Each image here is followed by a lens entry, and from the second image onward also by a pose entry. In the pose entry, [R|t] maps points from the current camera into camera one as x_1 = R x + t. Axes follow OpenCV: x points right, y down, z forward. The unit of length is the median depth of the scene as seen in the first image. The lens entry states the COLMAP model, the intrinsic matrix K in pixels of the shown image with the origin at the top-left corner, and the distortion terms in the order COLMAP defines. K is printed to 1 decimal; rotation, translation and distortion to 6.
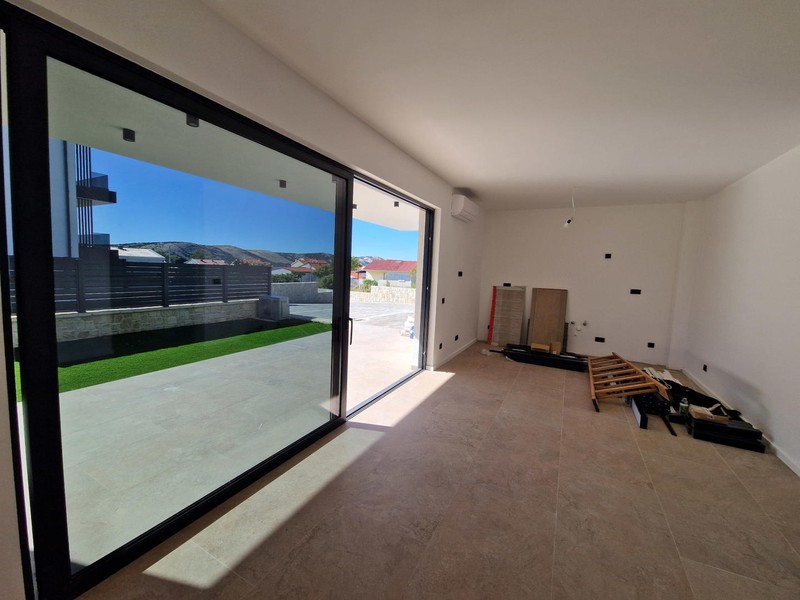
lens RADIAL K [[324.5, 0, 400.0], [0, 324.5, 300.0], [0, 0, 1]] dist [0.000402, 0.000050]
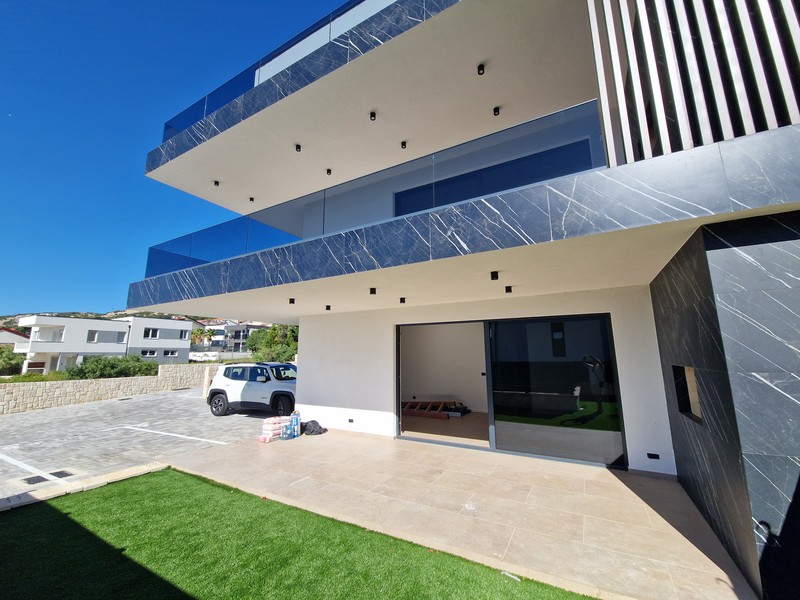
lens RADIAL K [[324.5, 0, 400.0], [0, 324.5, 300.0], [0, 0, 1]] dist [0.000402, 0.000050]
pose [[0.030105, 0.127149, 0.991427, -2.104808], [0.107180, 0.985747, -0.129675, -0.281999], [-0.993784, 0.110165, 0.016049, 1.345298]]
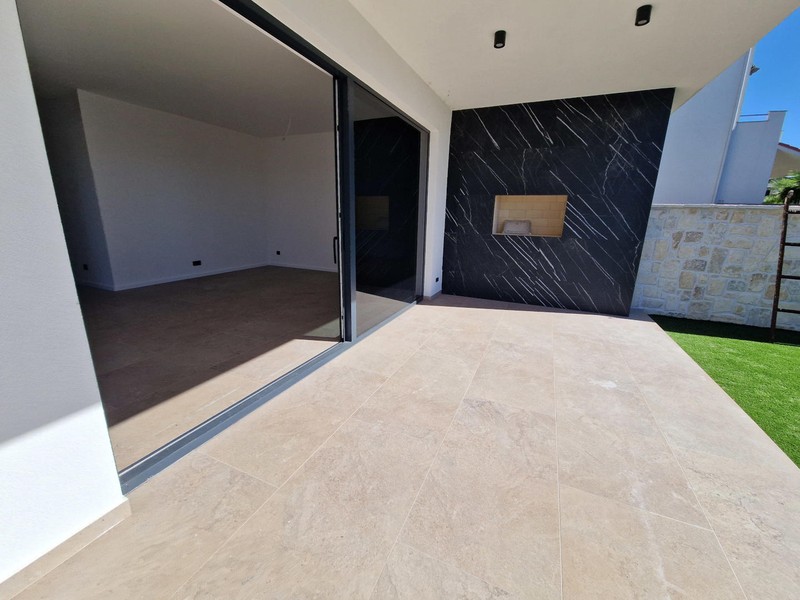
lens RADIAL K [[324.5, 0, 400.0], [0, 324.5, 300.0], [0, 0, 1]] dist [0.000402, 0.000050]
pose [[-0.994933, -0.045140, -0.089834, -0.244721], [-0.073698, 0.935228, 0.346291, -0.112248], [0.068384, 0.351157, -0.933816, 1.844362]]
